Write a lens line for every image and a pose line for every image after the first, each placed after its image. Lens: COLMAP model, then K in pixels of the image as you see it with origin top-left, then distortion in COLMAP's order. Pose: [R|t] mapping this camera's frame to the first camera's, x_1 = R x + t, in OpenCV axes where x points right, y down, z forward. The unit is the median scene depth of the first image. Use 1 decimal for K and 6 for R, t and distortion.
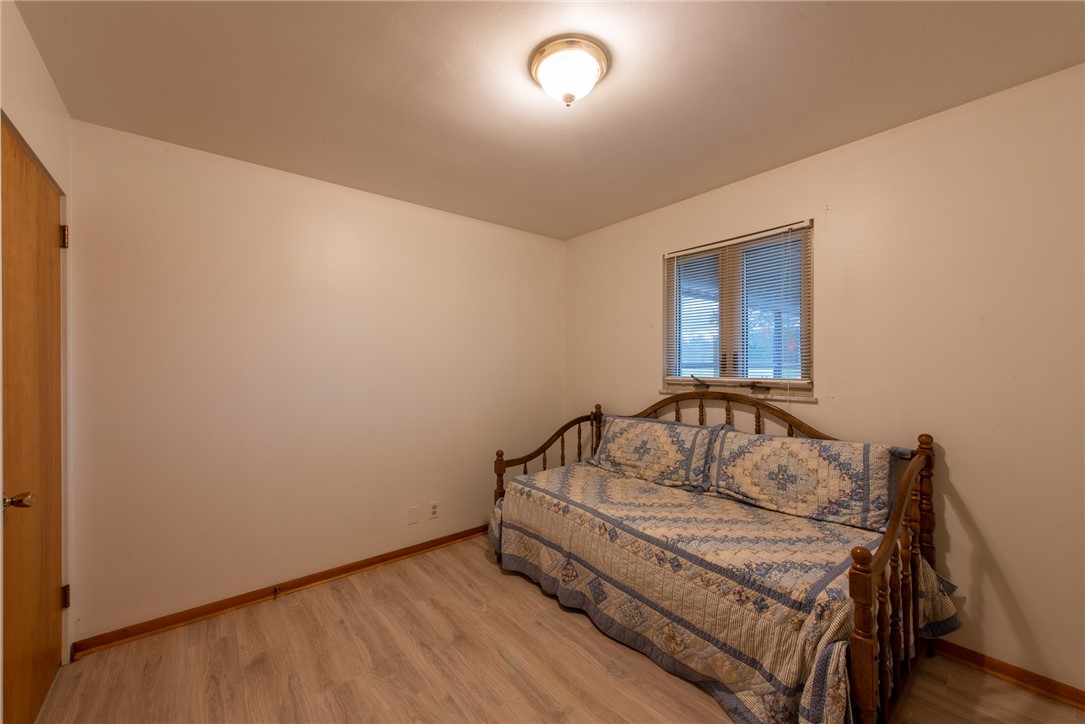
lens RADIAL K [[423.5, 0, 544.6], [0, 423.5, 364.2], [0, 0, 1]] dist [0.009753, -0.002060]
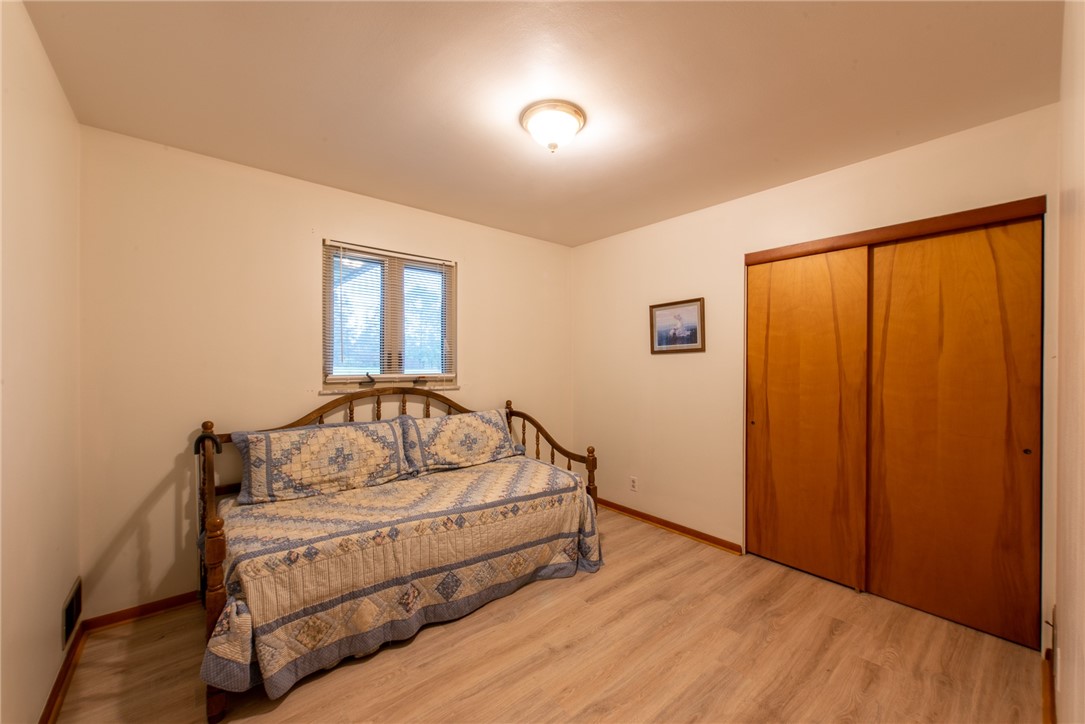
lens RADIAL K [[423.5, 0, 546.1], [0, 423.5, 362.7], [0, 0, 1]] dist [0.009753, -0.002060]
pose [[-0.020031, 0.004118, 0.999791, -0.810780], [-0.005869, 0.999974, -0.004237, 0.004290], [-0.999782, -0.005953, -0.020007, 0.717348]]
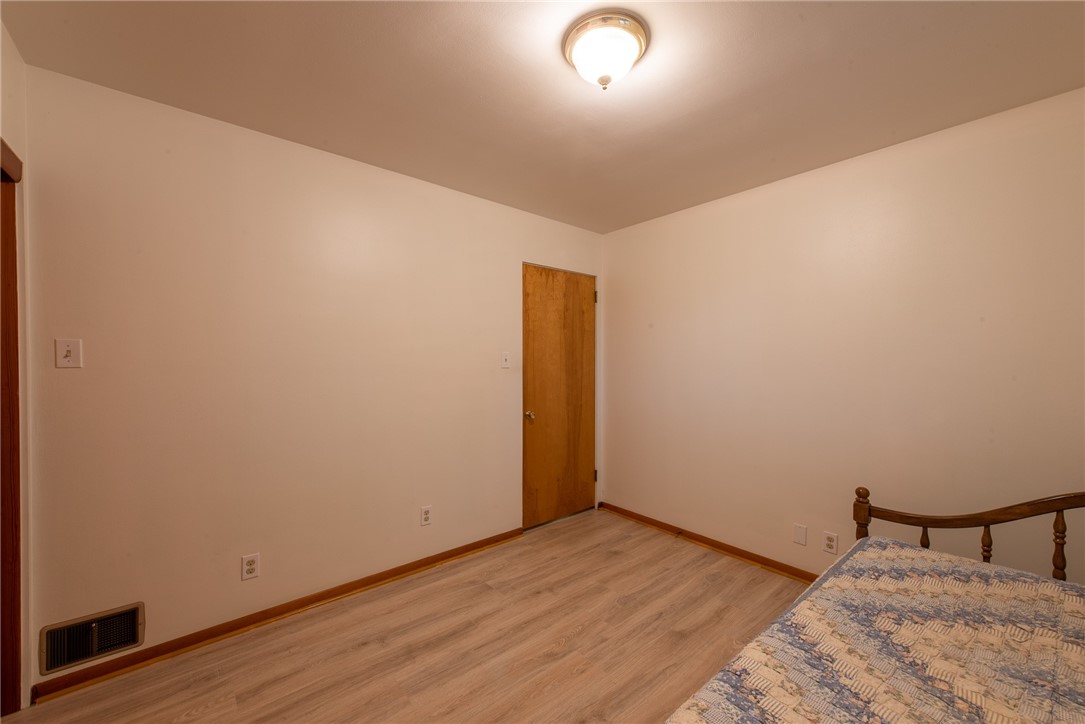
lens RADIAL K [[423.5, 0, 541.0], [0, 423.5, 363.9], [0, 0, 1]] dist [0.009753, -0.002060]
pose [[0.009053, 0.013106, -0.999873, 0.694327], [0.002092, 0.999912, 0.013125, -0.006093], [0.999957, -0.002211, 0.009025, 0.584804]]
